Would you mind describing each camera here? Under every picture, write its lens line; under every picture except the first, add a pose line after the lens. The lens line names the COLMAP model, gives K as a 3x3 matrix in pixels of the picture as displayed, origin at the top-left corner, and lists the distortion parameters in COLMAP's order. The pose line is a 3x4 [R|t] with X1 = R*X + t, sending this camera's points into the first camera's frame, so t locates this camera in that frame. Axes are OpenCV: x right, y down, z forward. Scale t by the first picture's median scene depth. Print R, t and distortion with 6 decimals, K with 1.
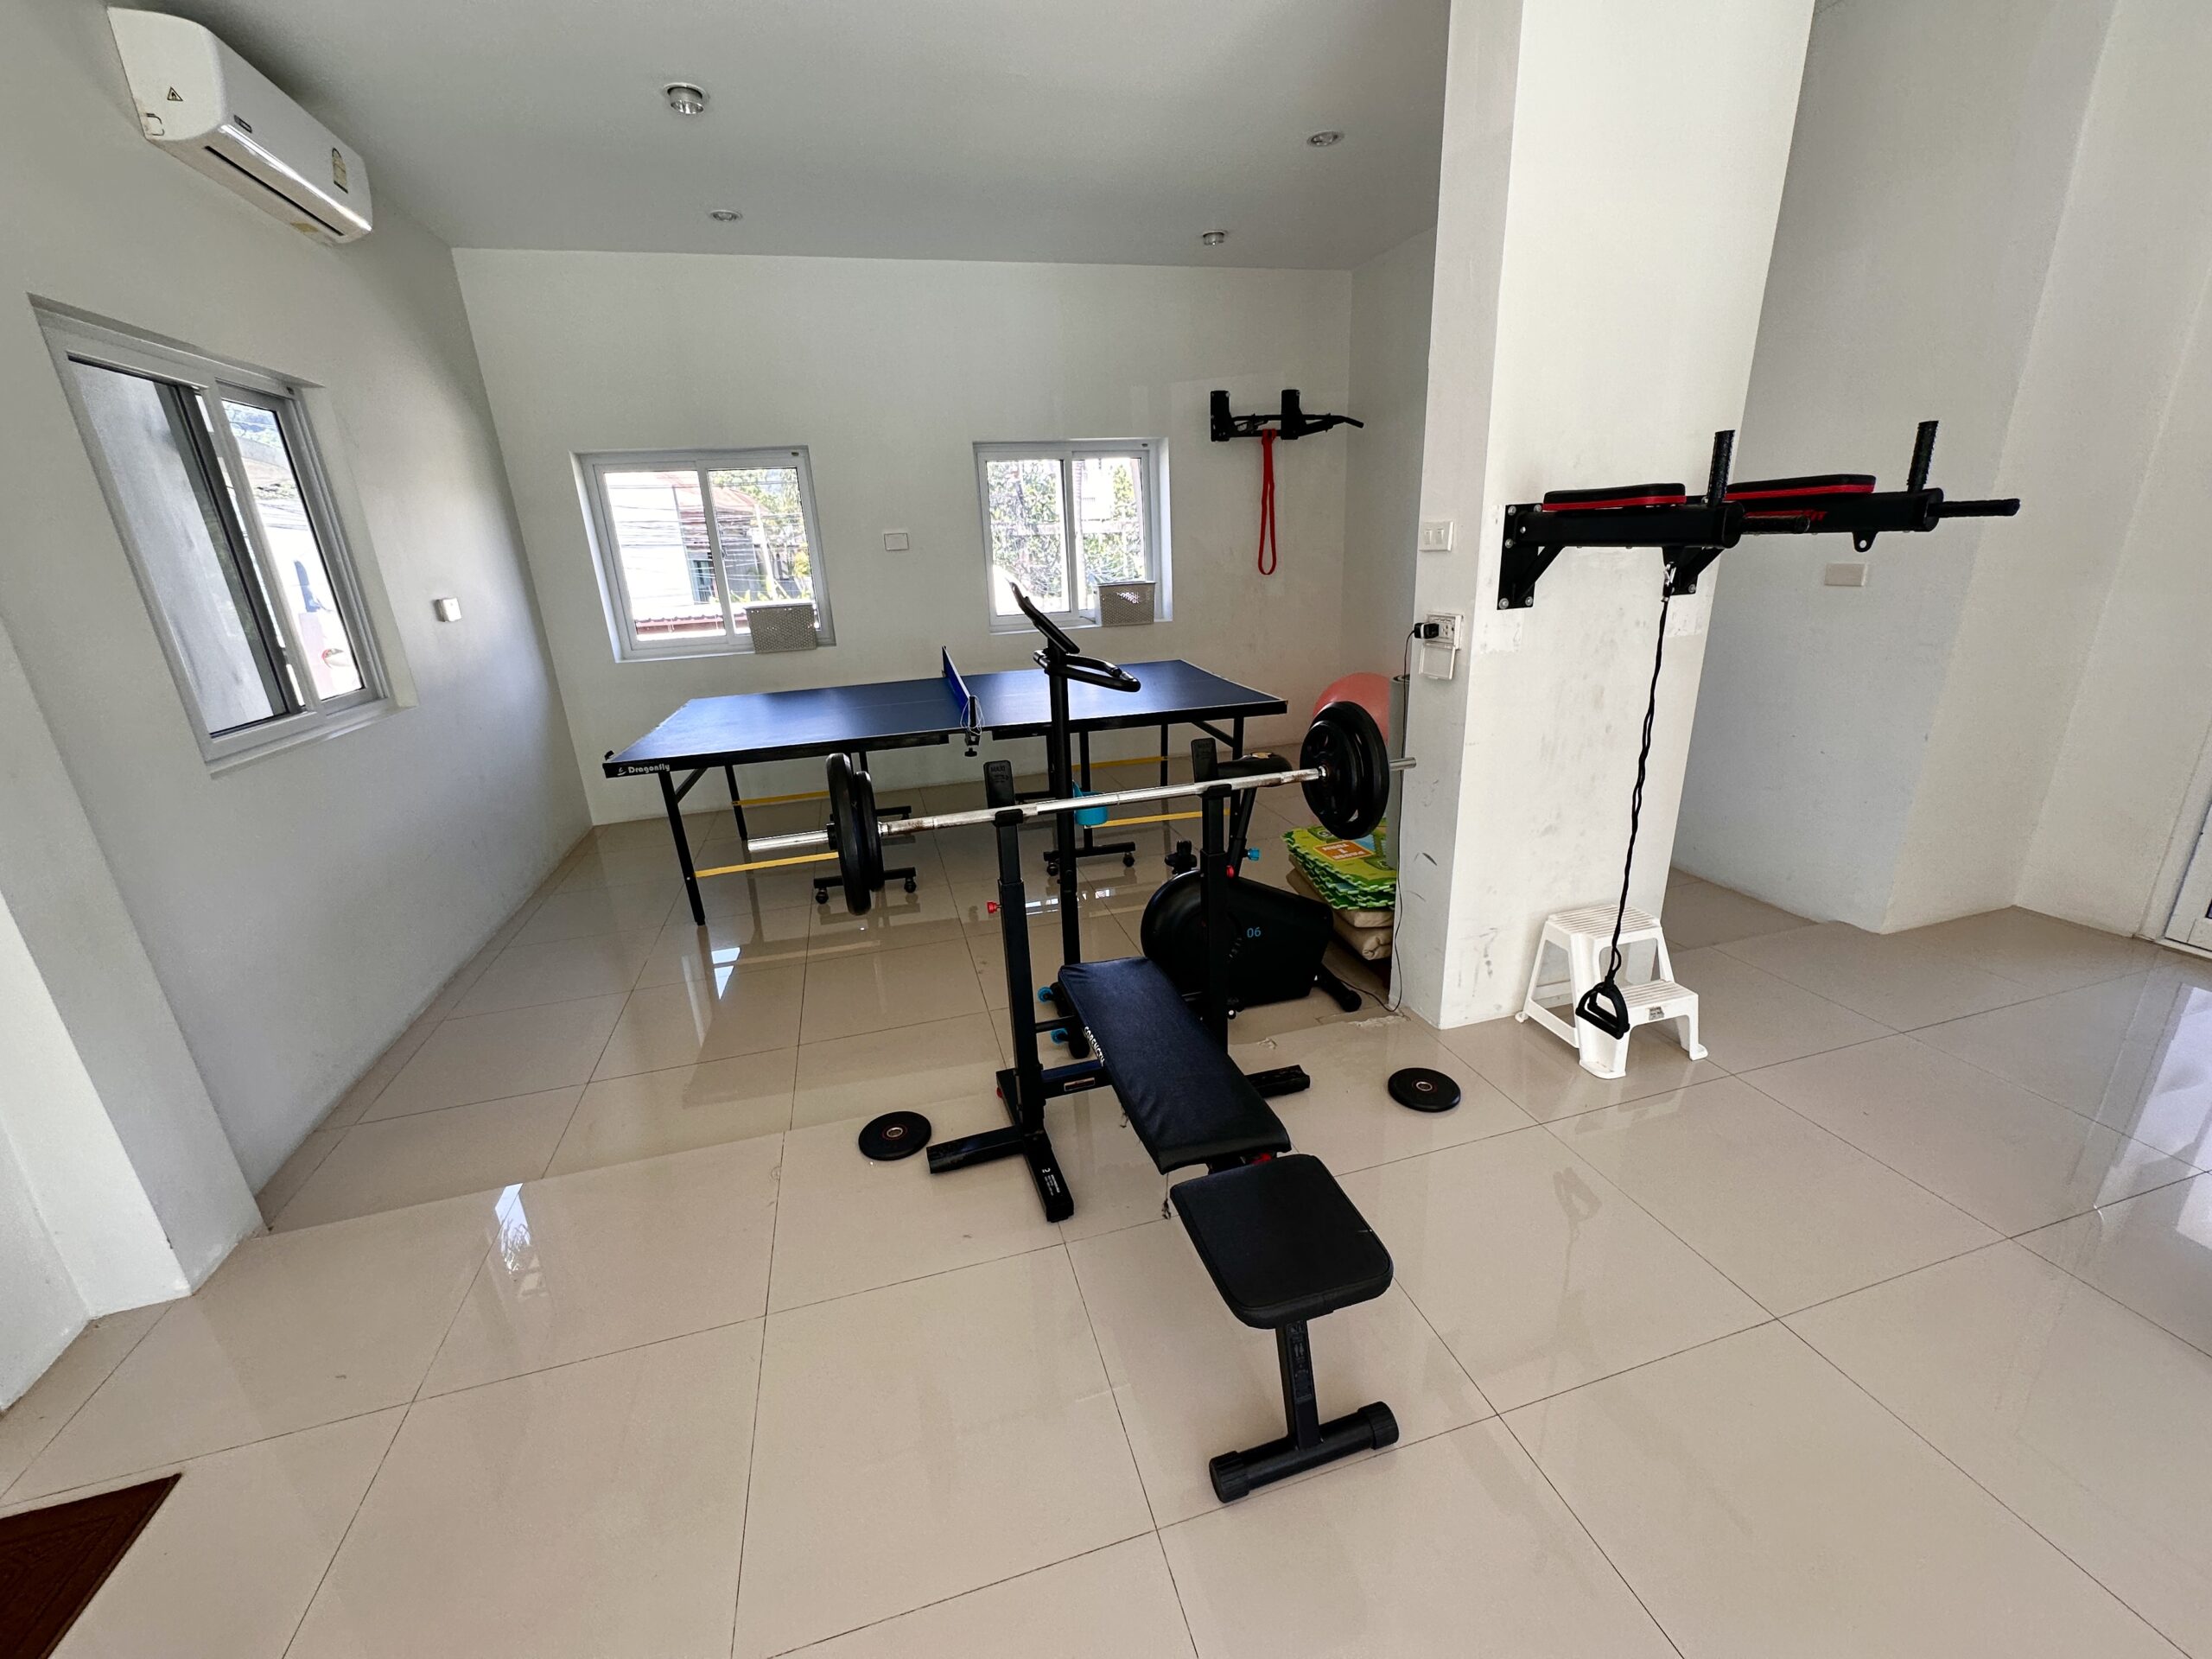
lens RADIAL K [[884.6, 0, 1106.0], [0, 884.6, 829.5], [0, 0, 1]] dist [0.001278, 0.000027]
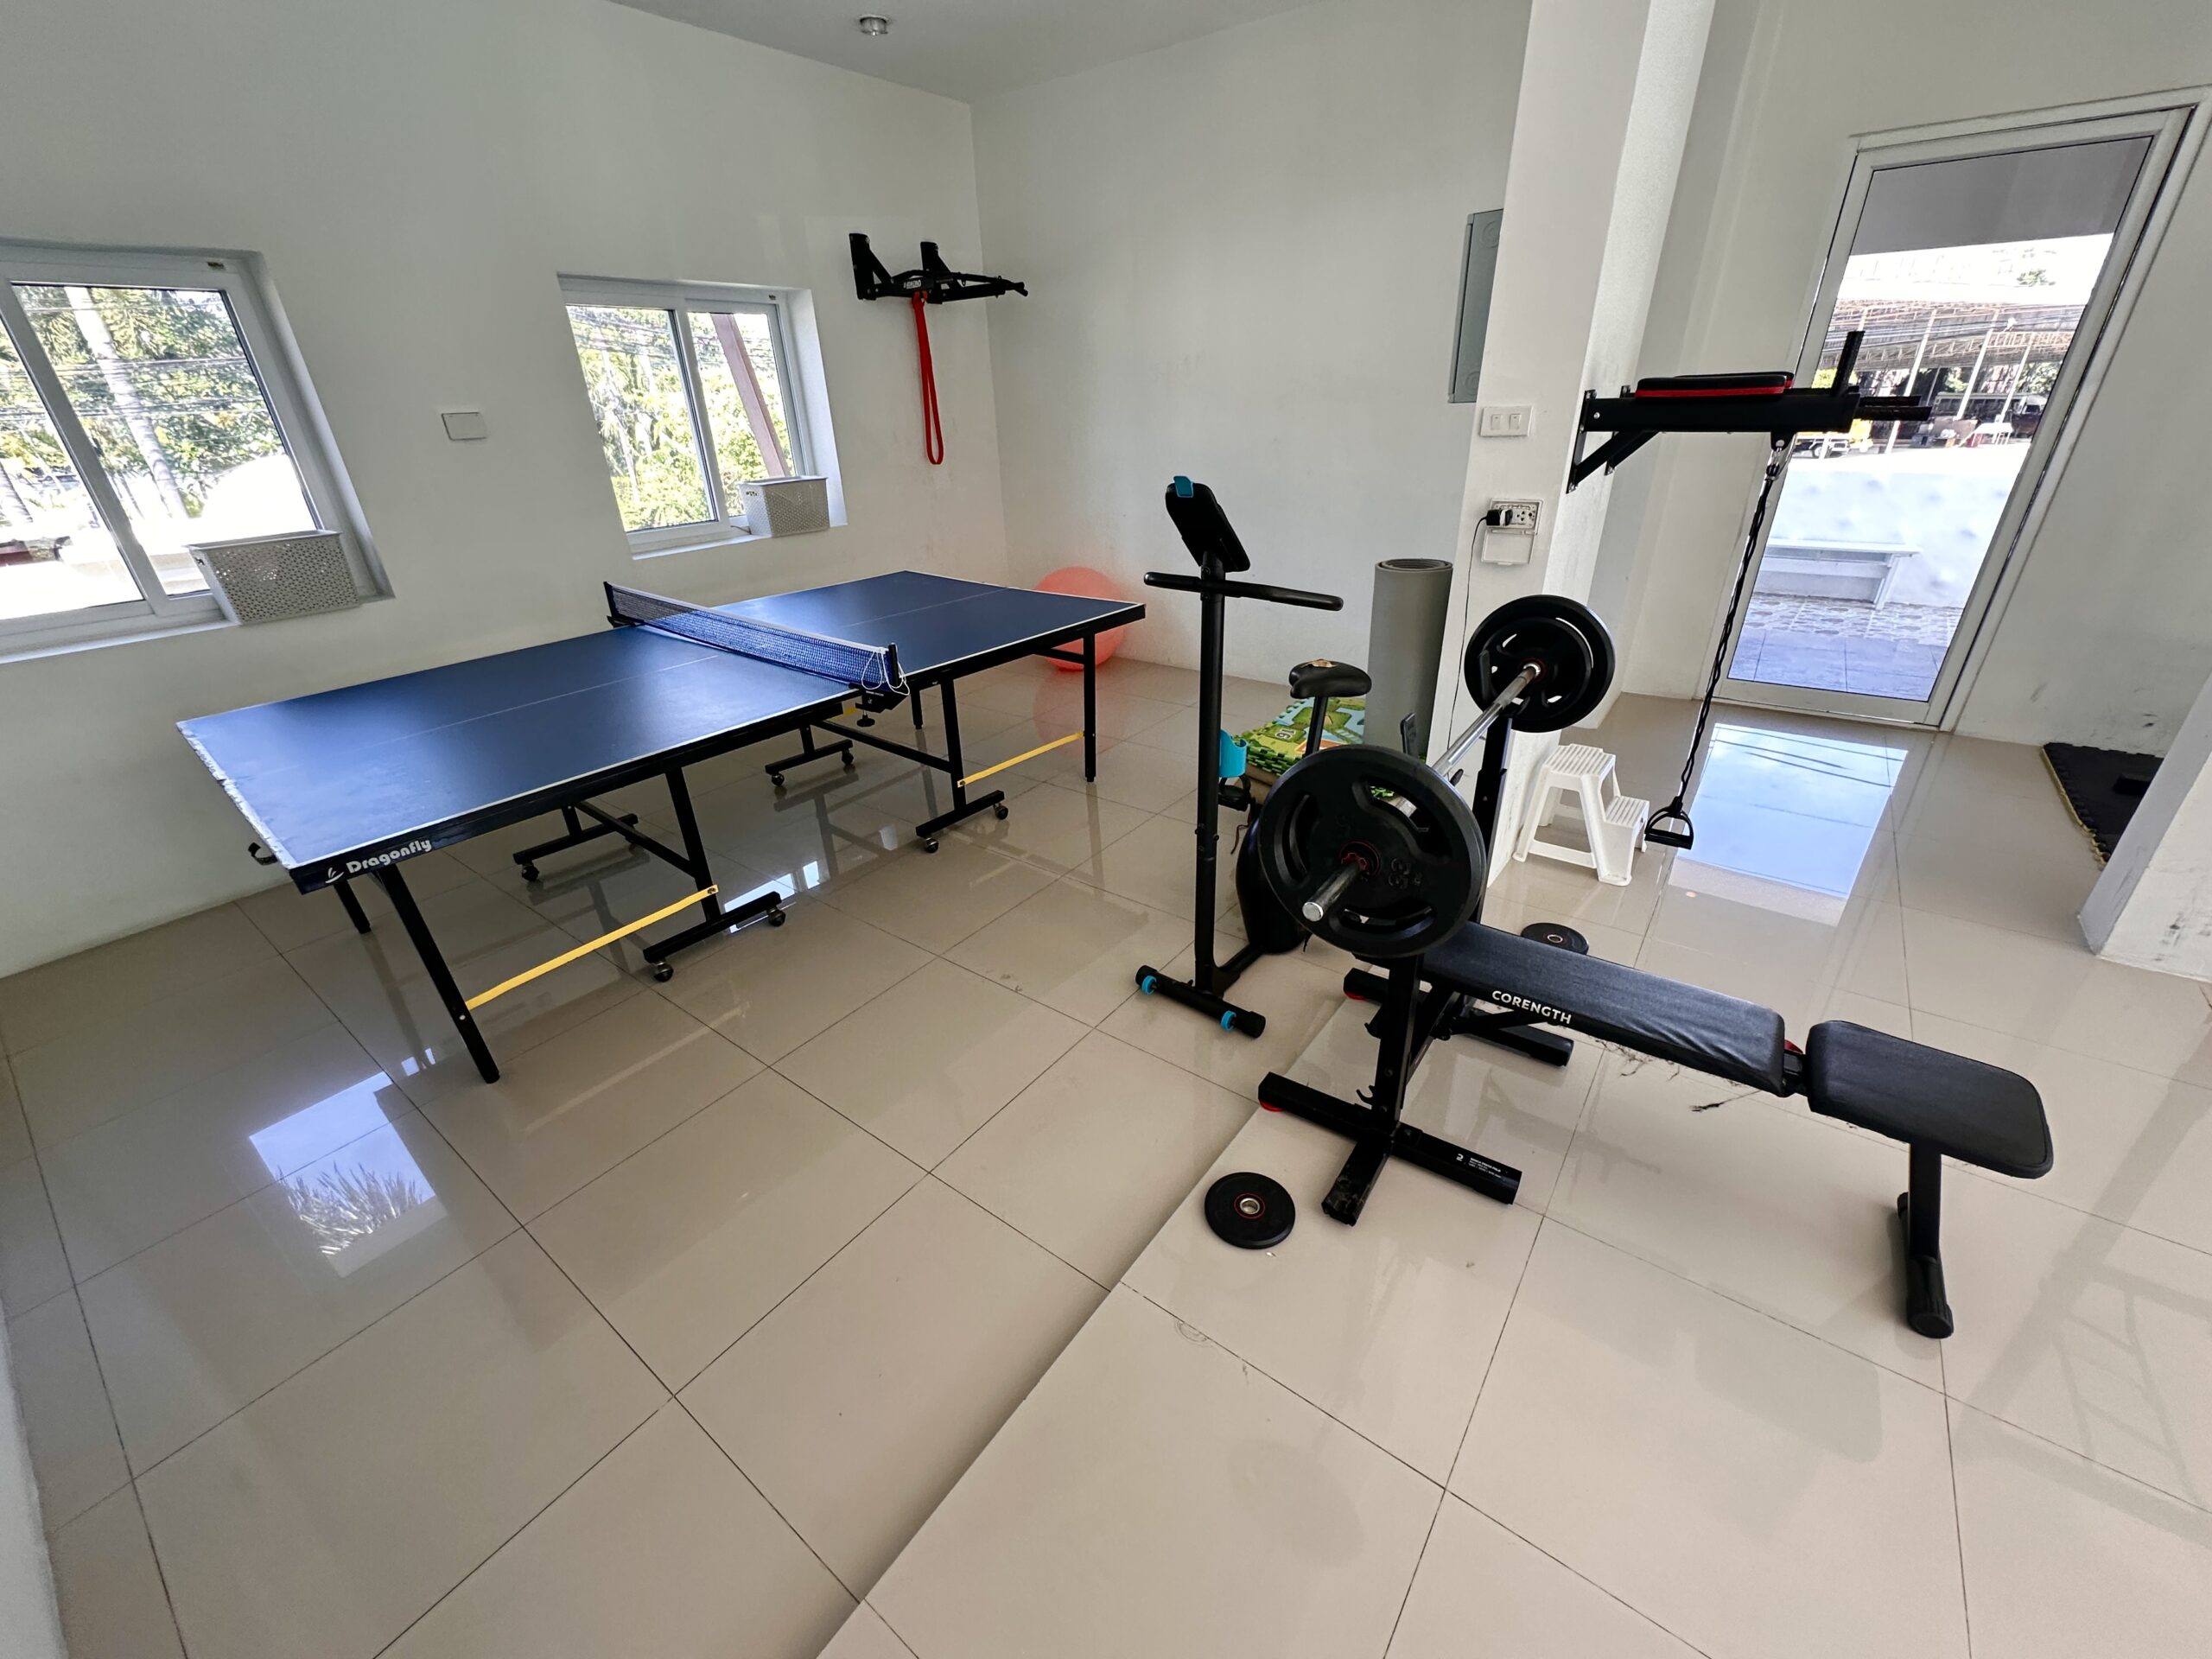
lens RADIAL K [[881.8, 0, 1106.0], [0, 881.8, 829.5], [0, 0, 1]] dist [0.000439, 0.000219]
pose [[0.796329, -0.251944, 0.549895, -0.278972], [0.186828, 0.967121, 0.172548, -0.058639], [-0.575288, -0.034669, 0.817216, 0.177717]]
